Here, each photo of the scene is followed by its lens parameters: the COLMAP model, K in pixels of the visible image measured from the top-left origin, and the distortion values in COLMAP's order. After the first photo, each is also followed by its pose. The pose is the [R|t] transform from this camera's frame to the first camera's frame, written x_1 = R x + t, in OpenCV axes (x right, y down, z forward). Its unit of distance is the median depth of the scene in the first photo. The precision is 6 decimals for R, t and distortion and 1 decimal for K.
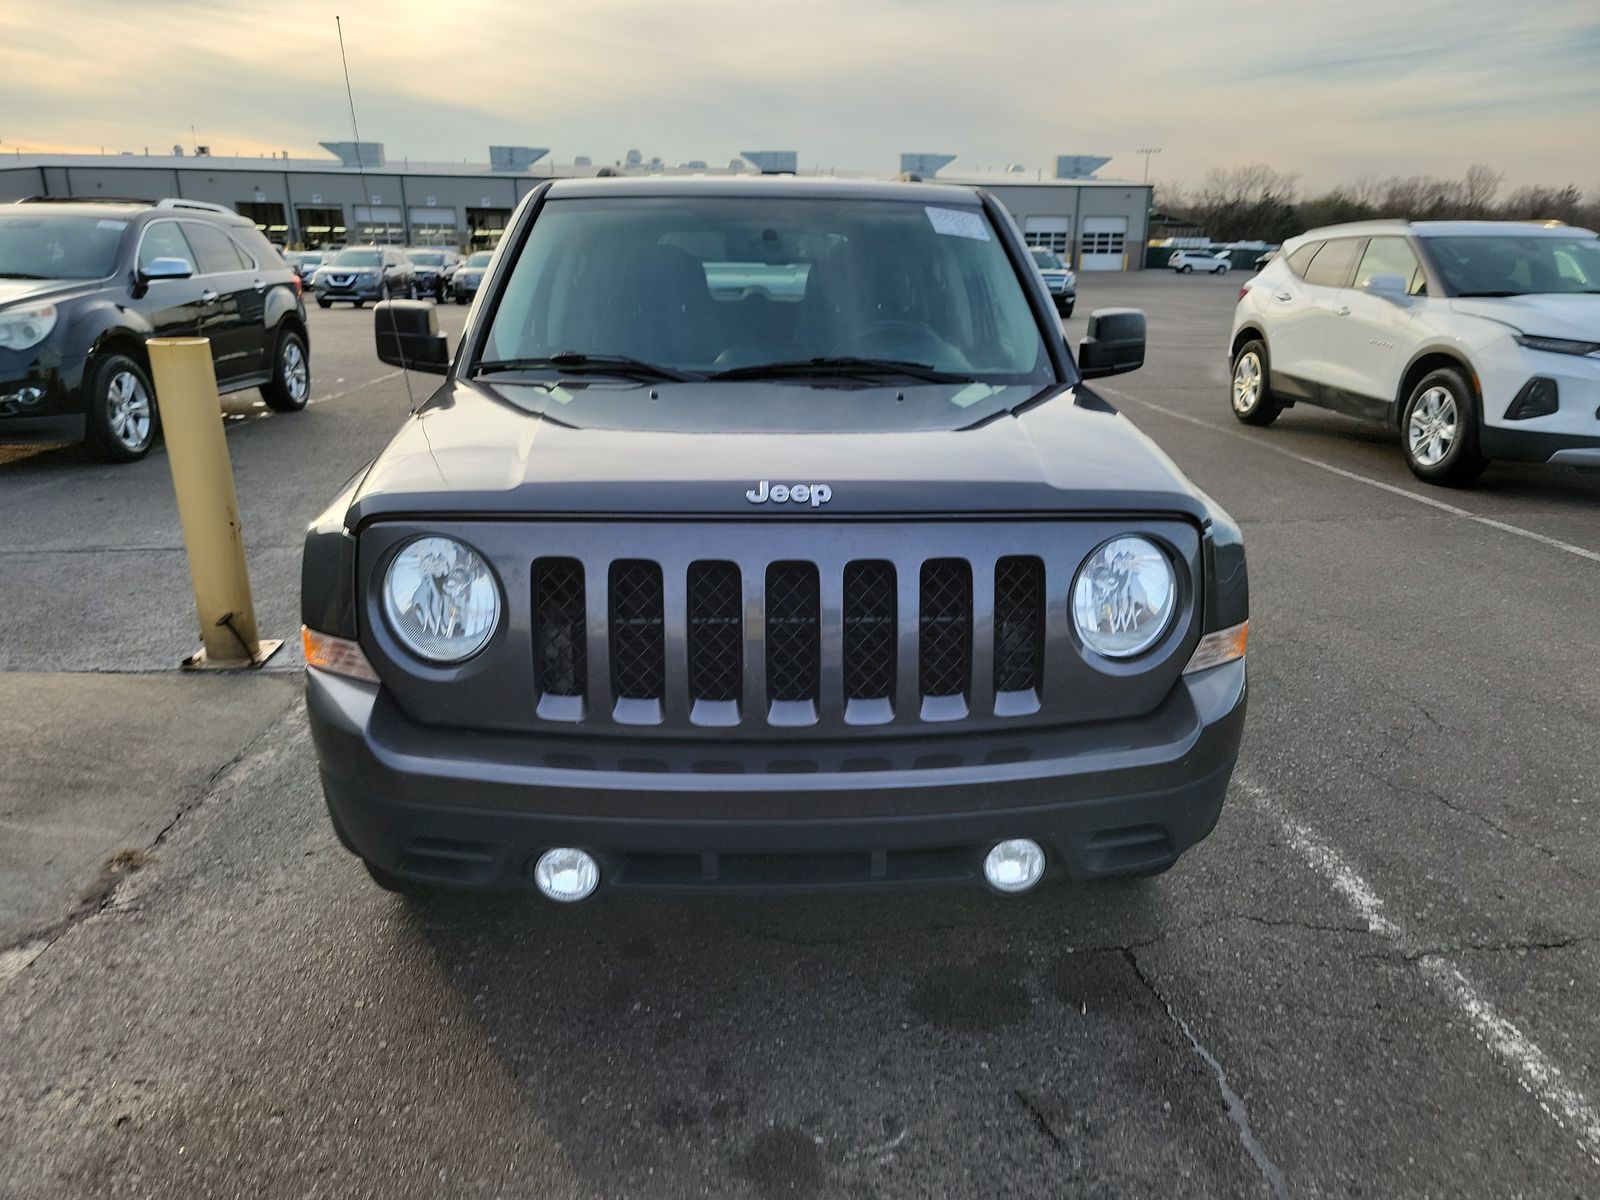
lens RADIAL K [[1135.1, 0, 790.9], [0, 1135.1, 627.2], [0, 0, 1]] dist [0.045507, -0.003588]
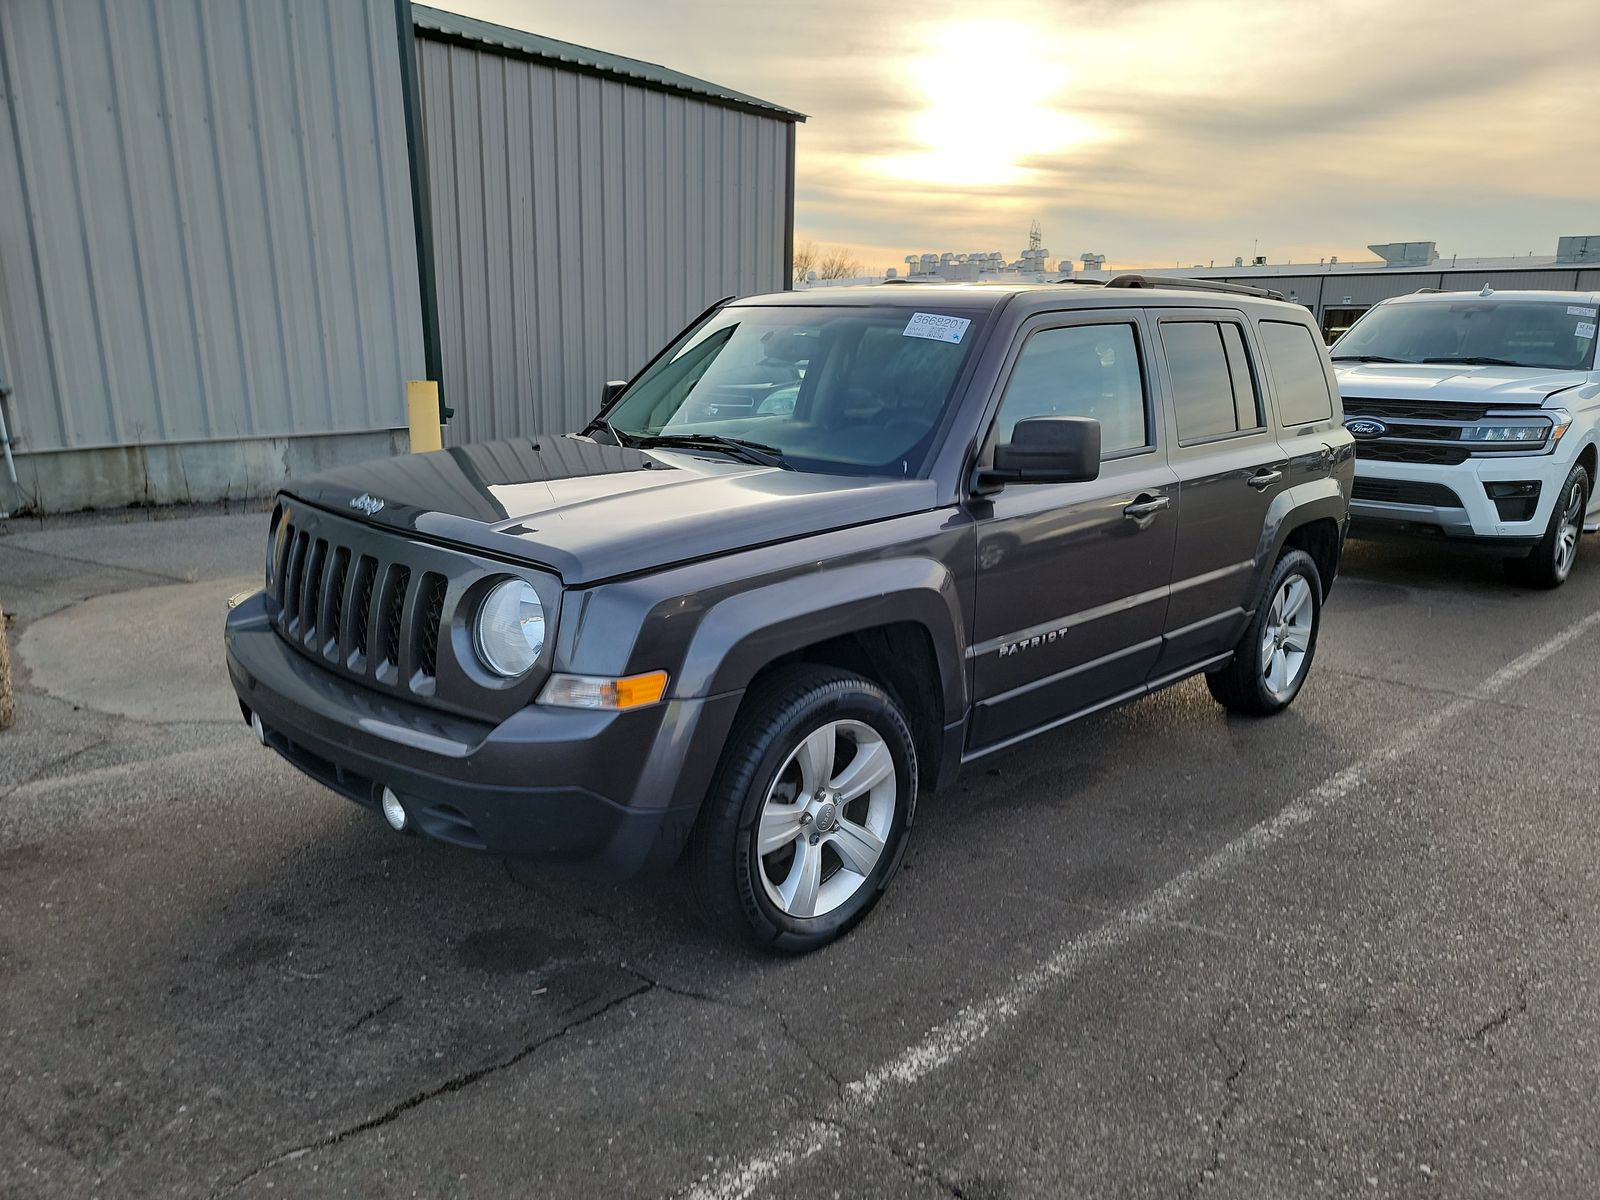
lens RADIAL K [[1117.3, 0, 799.0], [0, 1117.3, 605.9], [0, 0, 1]] dist [0.081829, -0.057793]
pose [[0.681092, 0.179821, -0.709773, 1.048927], [-0.245805, 0.969271, 0.009692, -0.104464], [0.689705, 0.167865, 0.704364, 0.283702]]
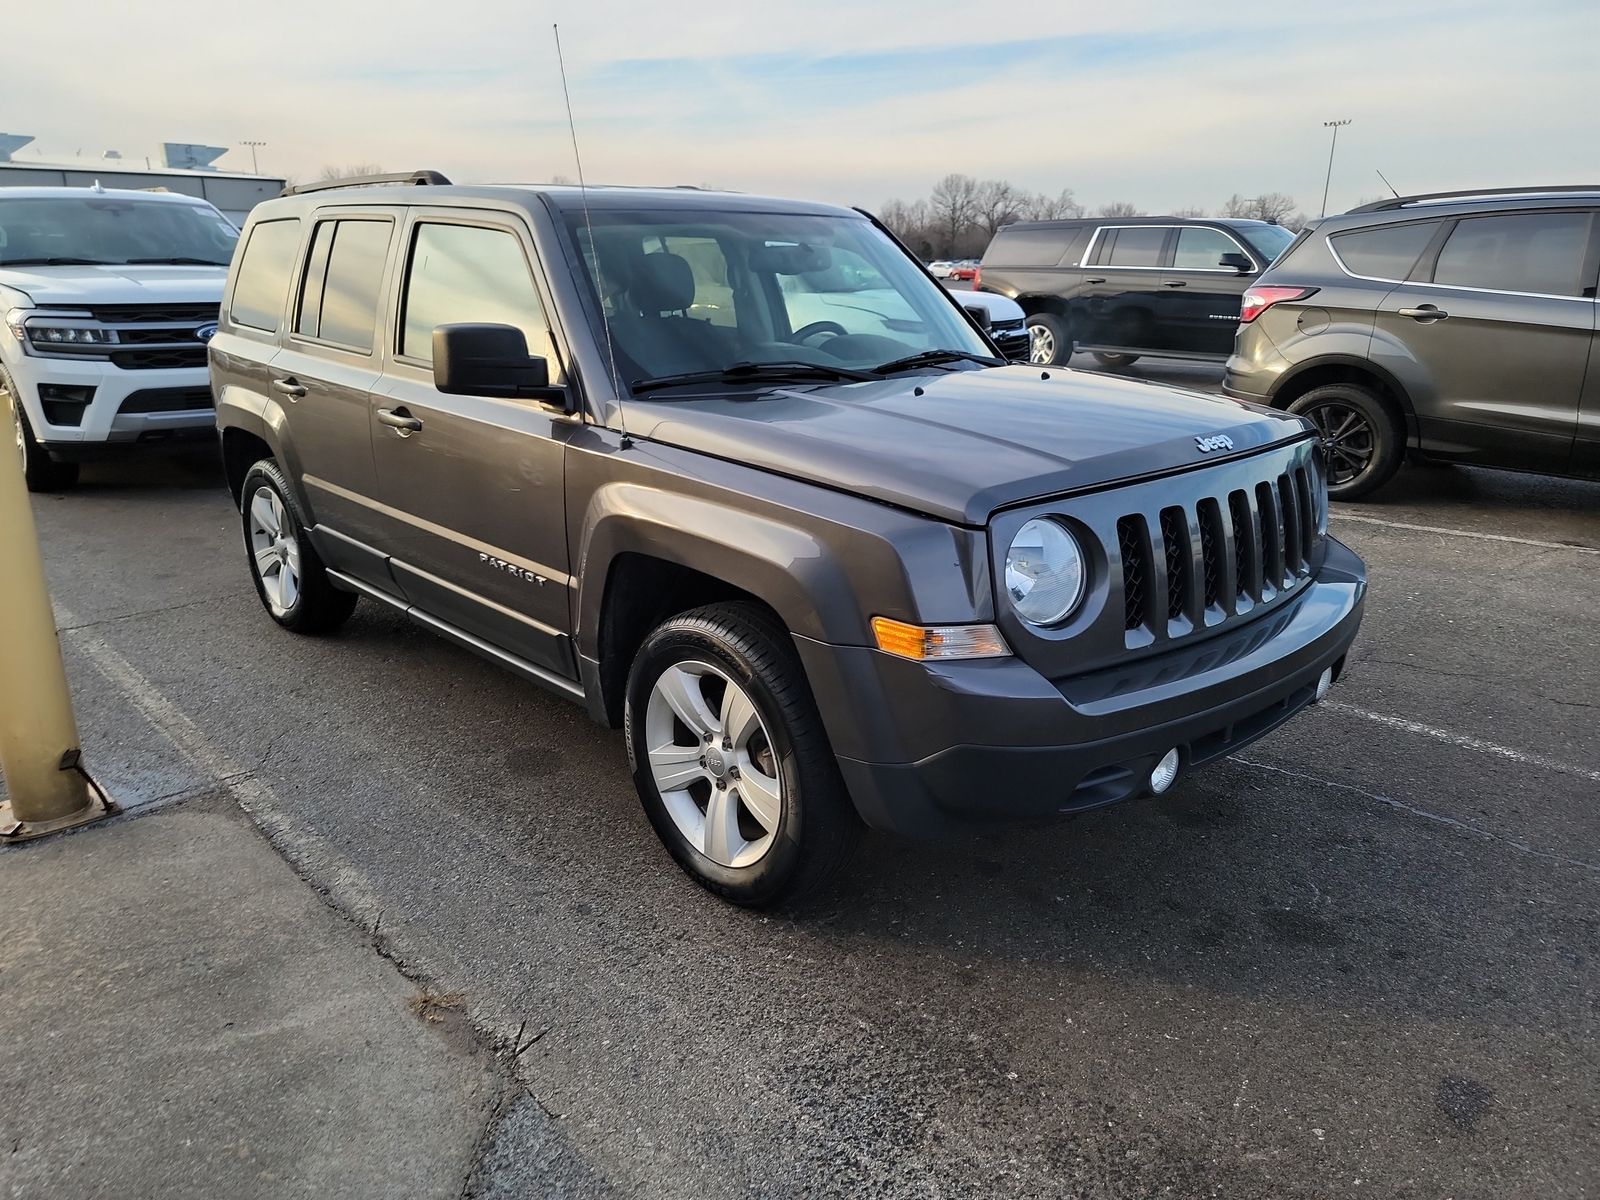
lens RADIAL K [[1117.3, 0, 799.0], [0, 1117.3, 605.9], [0, 0, 1]] dist [0.081829, -0.057793]
pose [[0.767718, -0.200662, 0.608559, -0.890374], [0.208009, 0.976315, 0.059512, -0.082831], [-0.606087, 0.080897, 0.791274, 0.184901]]
